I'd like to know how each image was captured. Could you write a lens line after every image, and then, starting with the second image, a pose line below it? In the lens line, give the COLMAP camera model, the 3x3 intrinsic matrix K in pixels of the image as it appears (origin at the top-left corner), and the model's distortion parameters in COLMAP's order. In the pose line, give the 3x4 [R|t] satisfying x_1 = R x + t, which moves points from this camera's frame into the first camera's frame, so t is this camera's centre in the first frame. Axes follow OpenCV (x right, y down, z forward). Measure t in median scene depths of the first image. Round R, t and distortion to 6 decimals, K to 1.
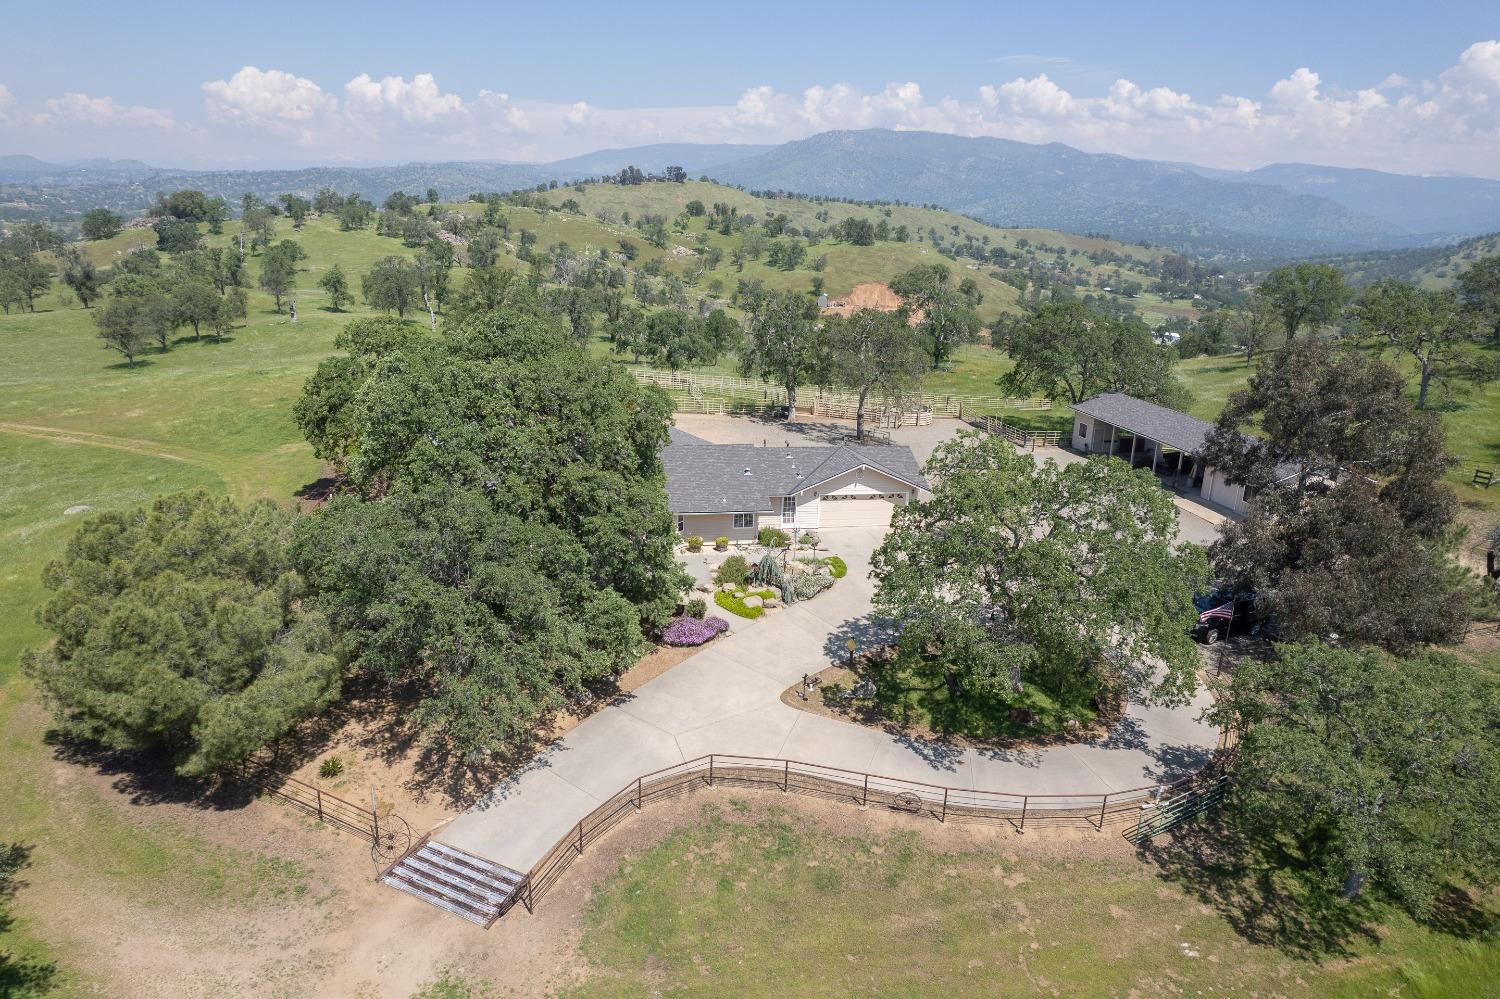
lens RADIAL K [[960.0, 0, 751.5], [0, 960.0, 502.0], [0, 0, 1]] dist [-0.075201, 0.063338]
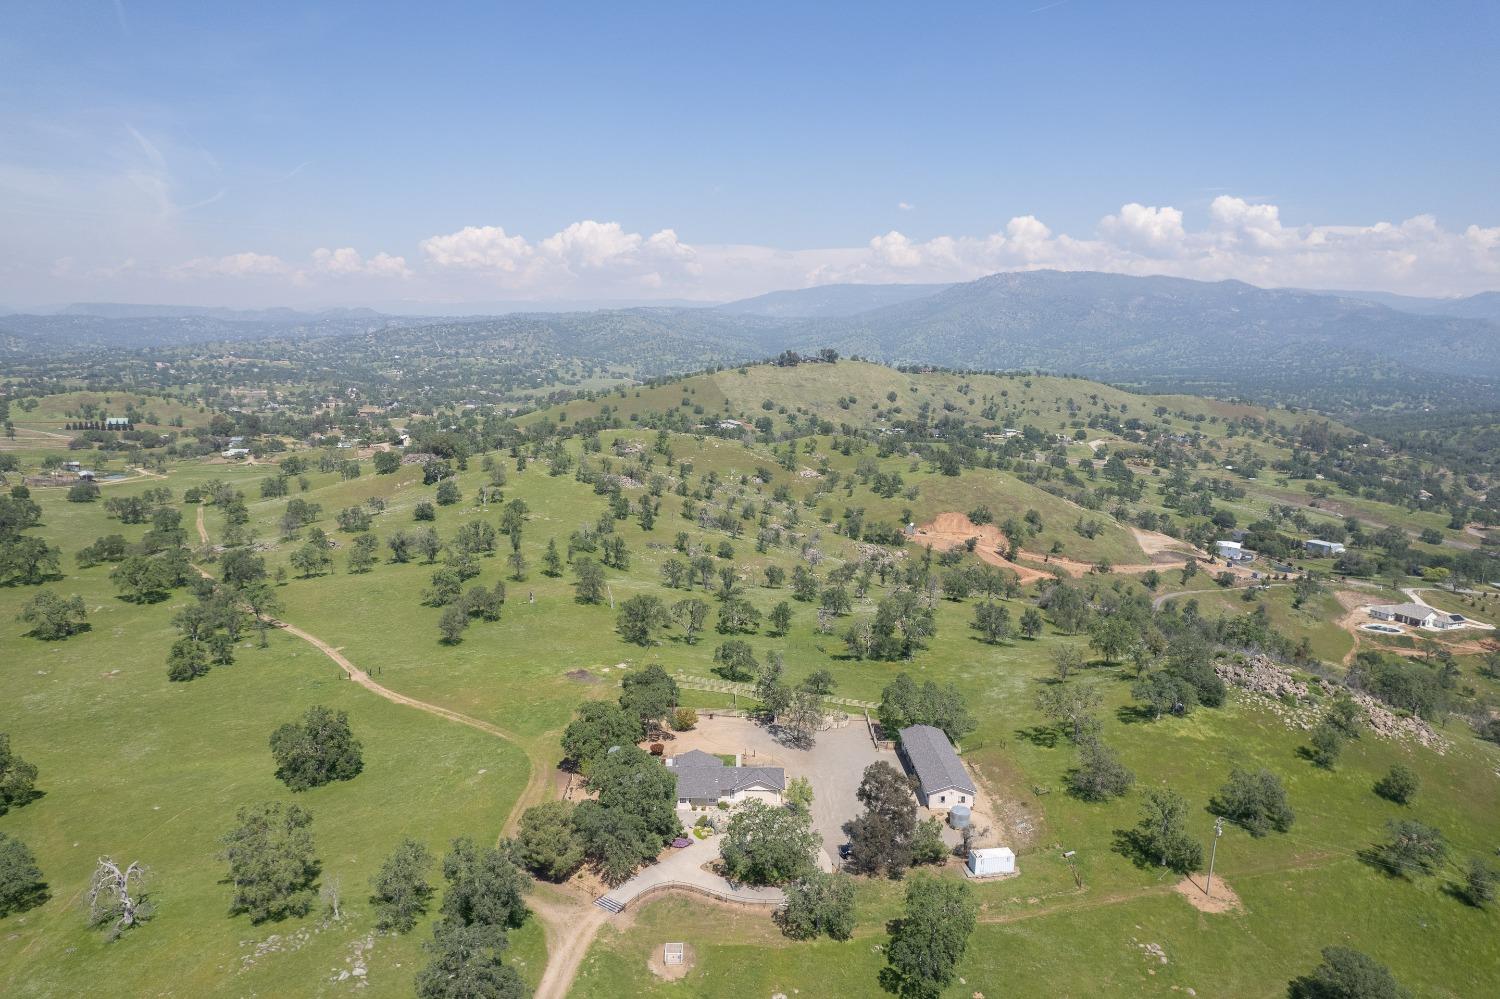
lens RADIAL K [[960.0, 0, 751.5], [0, 960.0, 502.0], [0, 0, 1]] dist [-0.075201, 0.063338]
pose [[0.984899, 0.019111, -0.172071, 0.883237], [-0.041746, 0.990778, -0.128906, -0.760873], [0.168020, 0.134142, 0.976614, -2.866855]]
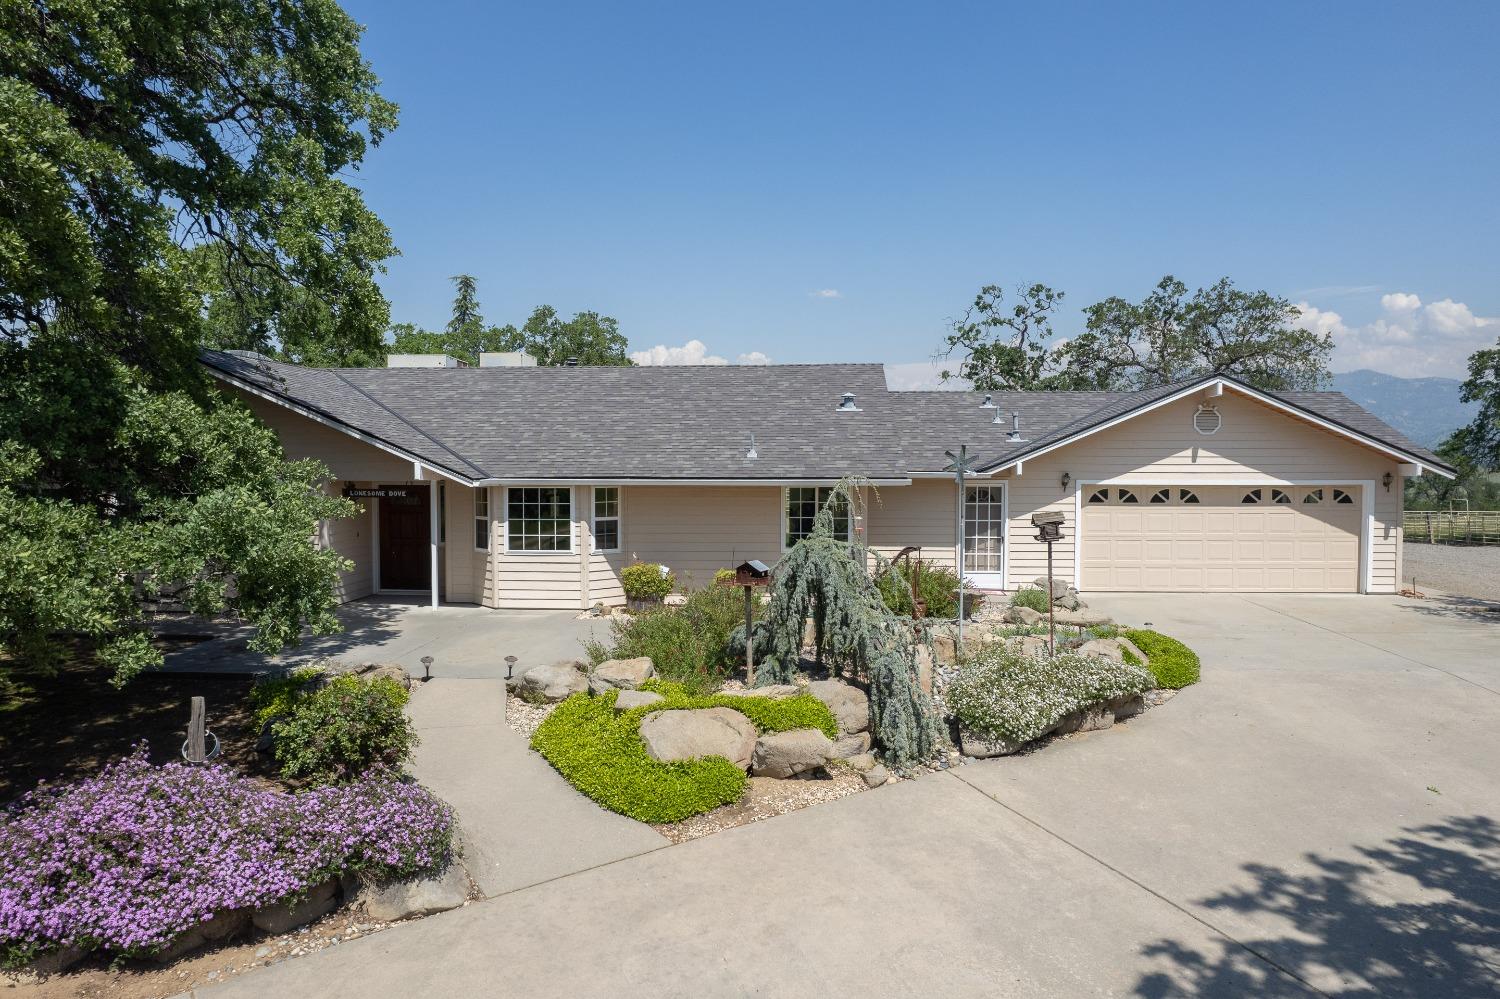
lens RADIAL K [[998.7, 0, 750.0], [0, 998.7, 499.5], [0, 0, 1]] dist [-0.040527, 0.001443]
pose [[0.965194, -0.022975, -0.260522, 0.081944], [-0.044565, 0.967117, -0.250397, 0.140698], [0.257709, 0.253292, 0.932432, 1.055846]]
